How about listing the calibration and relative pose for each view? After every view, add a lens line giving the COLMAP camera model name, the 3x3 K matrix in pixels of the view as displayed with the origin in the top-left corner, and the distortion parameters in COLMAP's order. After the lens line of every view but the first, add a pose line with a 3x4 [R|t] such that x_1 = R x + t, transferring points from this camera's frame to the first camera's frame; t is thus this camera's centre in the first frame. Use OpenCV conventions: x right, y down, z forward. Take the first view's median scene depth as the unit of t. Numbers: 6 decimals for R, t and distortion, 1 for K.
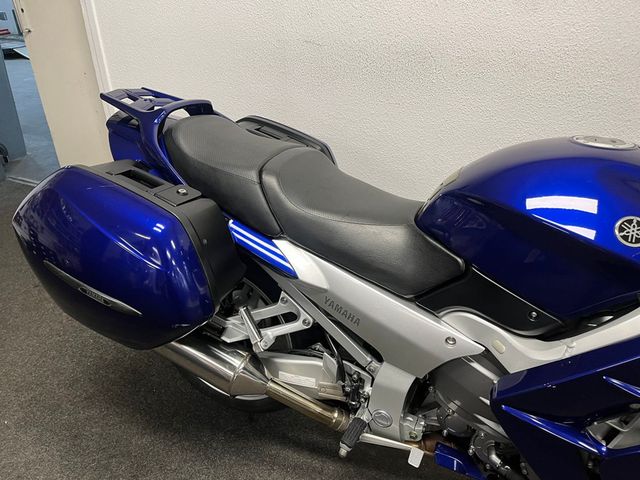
lens RADIAL K [[480.5, 0, 319.9], [0, 480.5, 240.9], [0, 0, 1]] dist [0.046549, -0.057111]
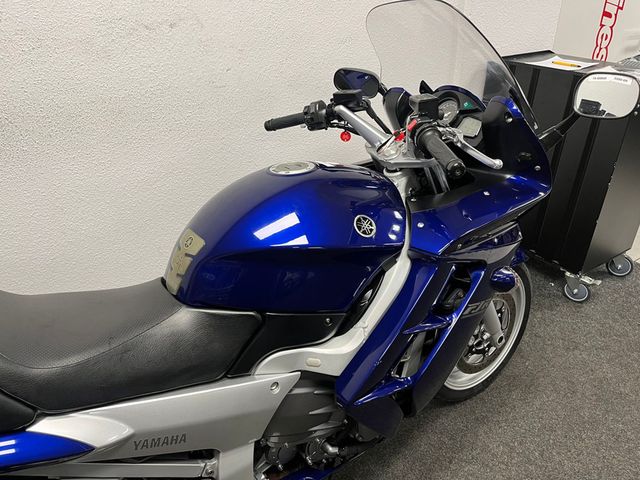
lens RADIAL K [[480.5, 0, 318.2], [0, 480.5, 241.0], [0, 0, 1]] dist [0.046549, -0.057111]
pose [[0.519303, -0.404306, 0.752902, -0.278240], [0.421788, 0.887484, 0.185654, -0.185273], [-0.743249, 0.221154, 0.631404, 0.184833]]
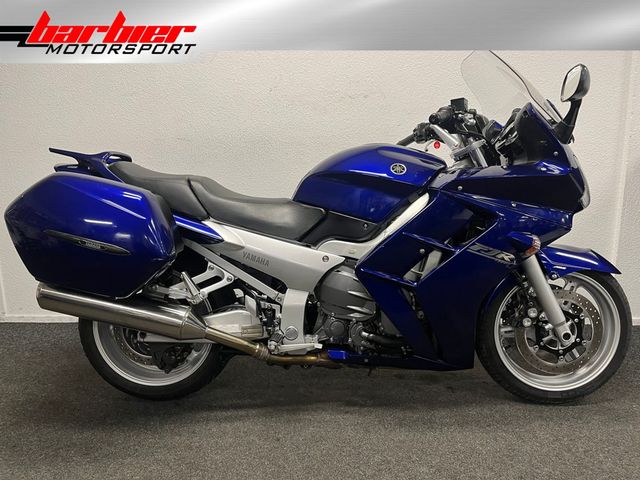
lens RADIAL K [[480.5, 0, 320.8], [0, 480.5, 240.5], [0, 0, 1]] dist [0.046549, -0.057111]
pose [[0.919335, -0.076267, 0.386012, -0.325098], [0.198833, 0.936610, -0.288492, 0.532078], [-0.339541, 0.341973, 0.876223, -0.401934]]
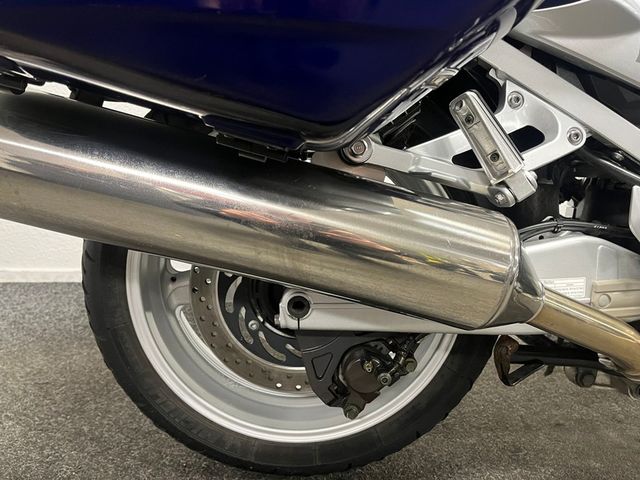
lens RADIAL K [[480.5, 0, 307.6], [0, 480.5, 245.7], [0, 0, 1]] dist [0.046549, -0.057111]
pose [[0.902674, -0.090328, 0.420738, -0.458339], [0.196903, 0.956063, -0.217191, 0.318607], [-0.382634, 0.278897, 0.880799, 0.718520]]
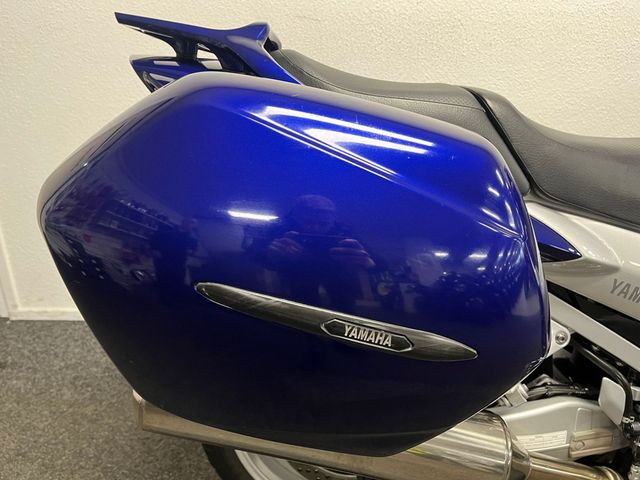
lens RADIAL K [[480.5, 0, 318.3], [0, 480.5, 241.4], [0, 0, 1]] dist [0.046549, -0.057111]
pose [[0.915287, -0.141750, 0.377037, -0.528312], [0.199194, 0.972853, -0.117808, 0.060327], [-0.350102, 0.182932, 0.918675, 0.513827]]
